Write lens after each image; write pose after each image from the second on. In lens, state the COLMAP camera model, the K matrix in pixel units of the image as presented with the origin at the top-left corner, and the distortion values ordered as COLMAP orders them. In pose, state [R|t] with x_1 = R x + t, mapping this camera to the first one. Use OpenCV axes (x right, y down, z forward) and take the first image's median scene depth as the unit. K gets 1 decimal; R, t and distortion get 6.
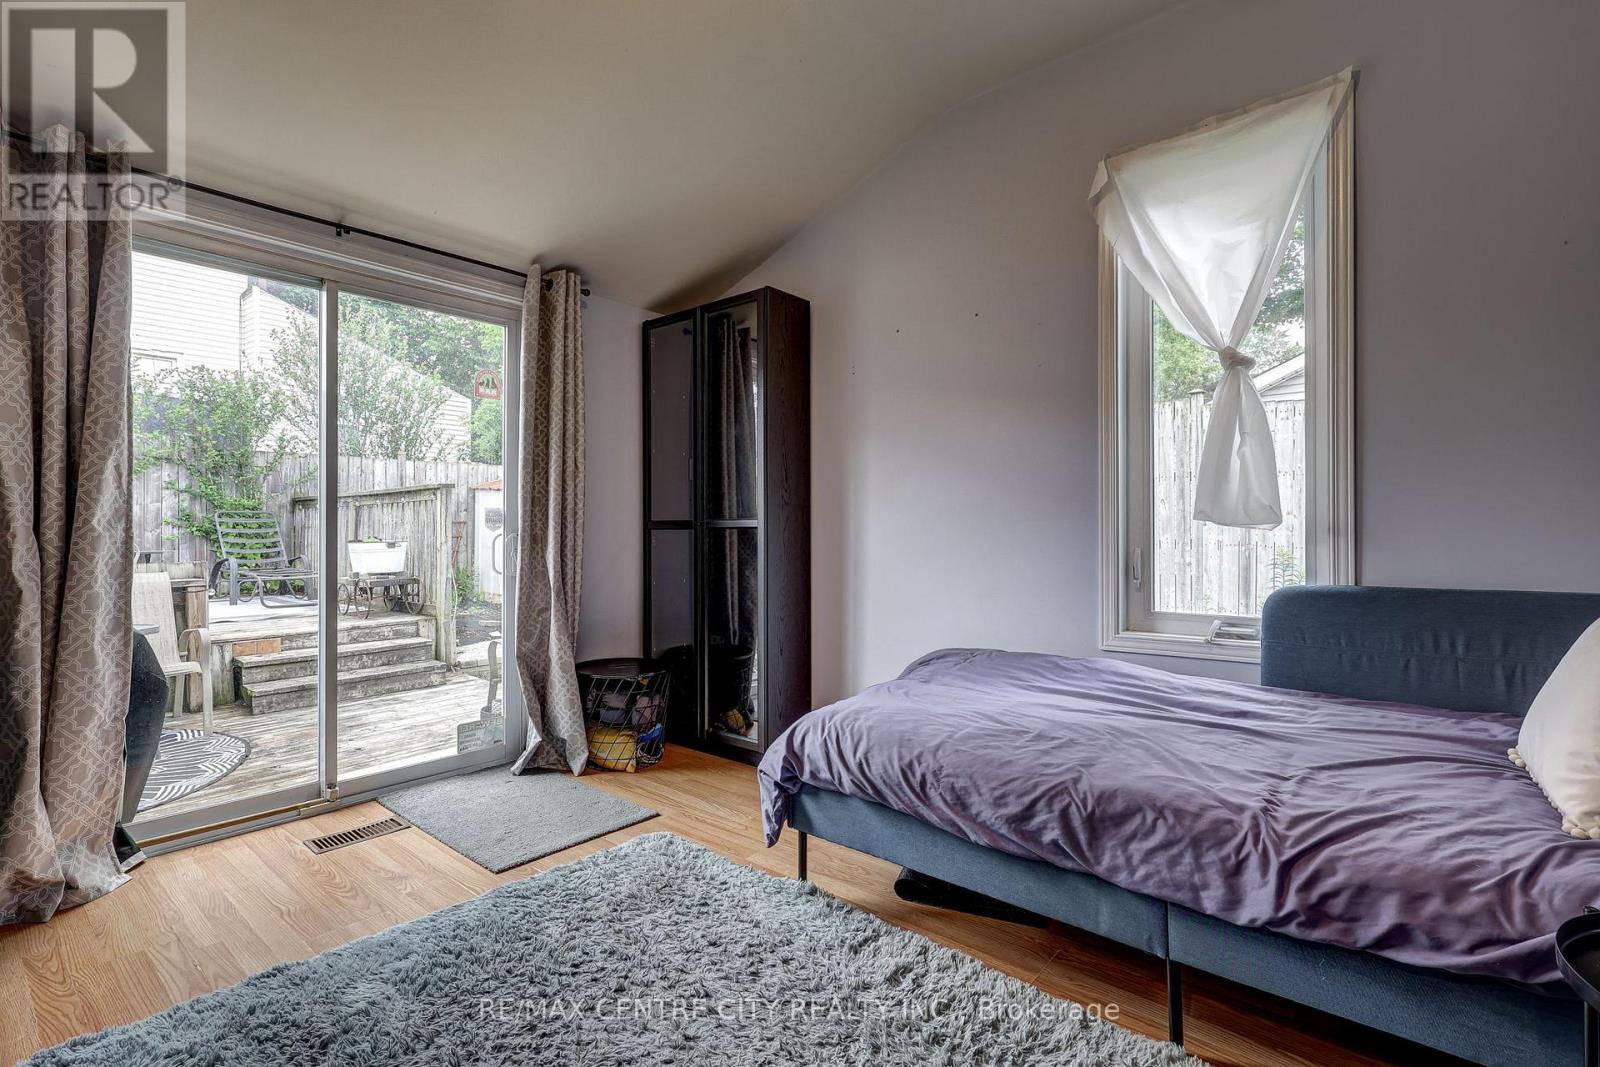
lens RADIAL K [[751.9, 0, 800.0], [0, 751.9, 533.5], [0, 0, 1]] dist [-0.000099, -0.000009]
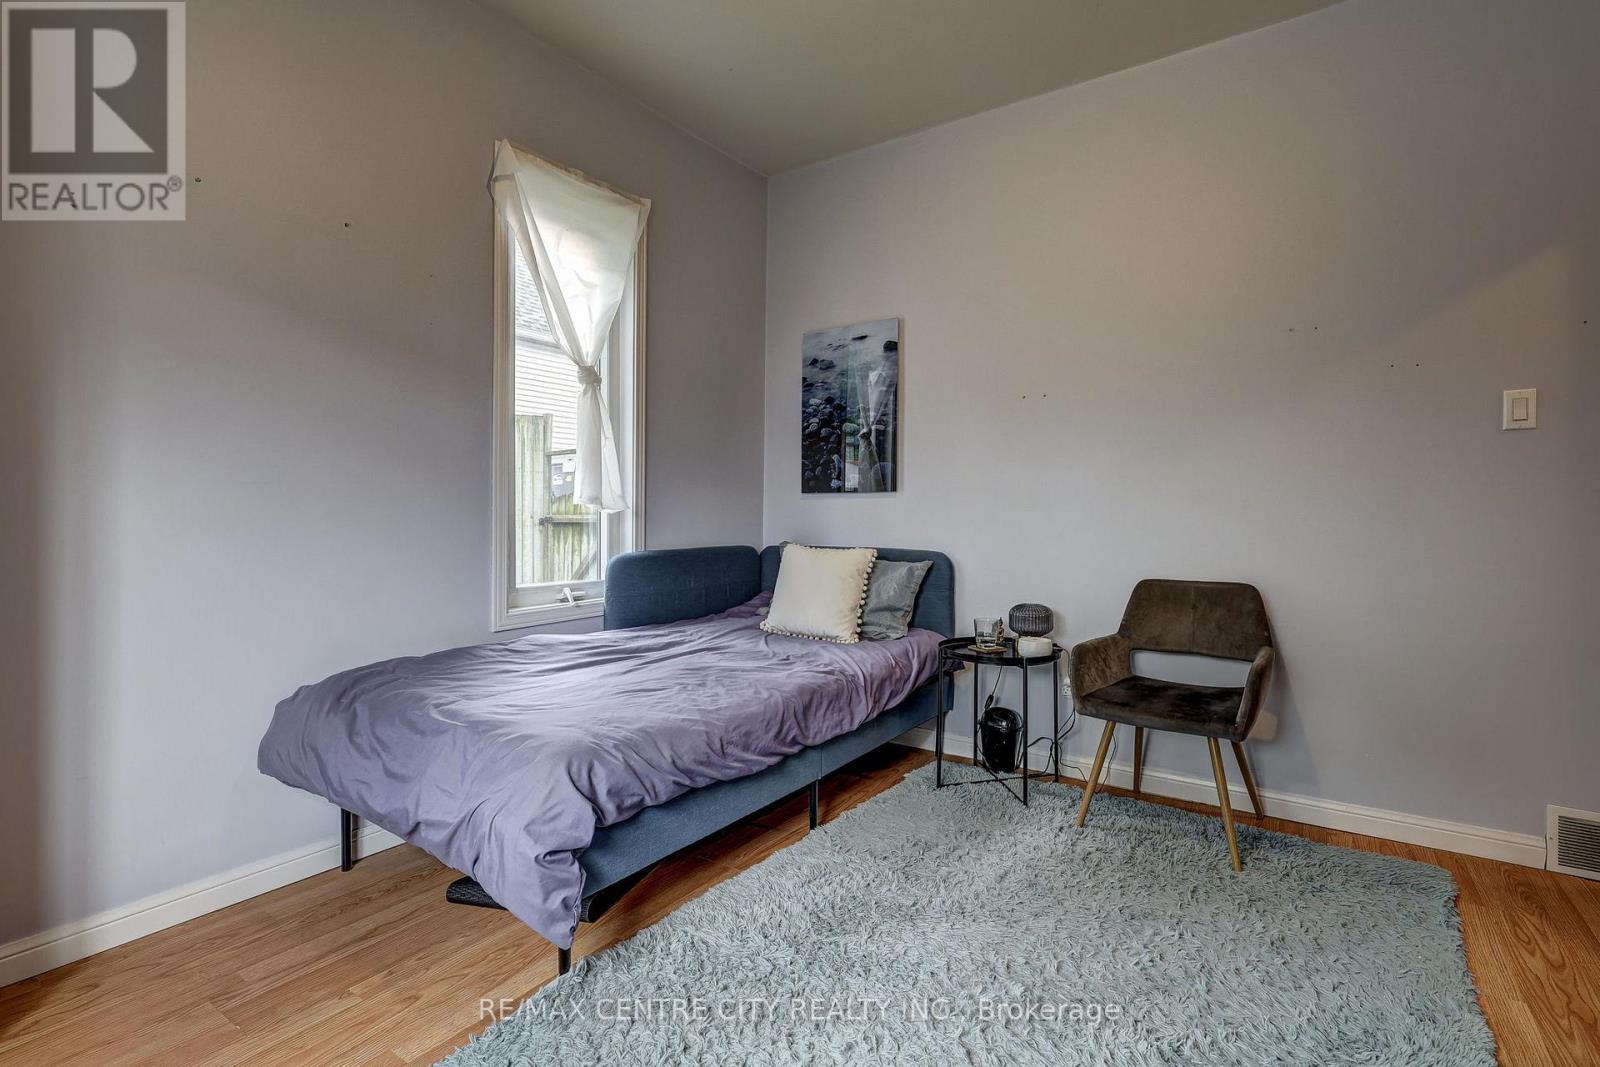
lens RADIAL K [[751.9, 0, 800.0], [0, 751.9, 533.5], [0, 0, 1]] dist [-0.000099, -0.000009]
pose [[-0.110179, -0.017585, 0.993756, -0.916922], [0.001239, 0.999840, 0.017830, 0.011064], [-0.993911, 0.003195, -0.110140, 1.019602]]
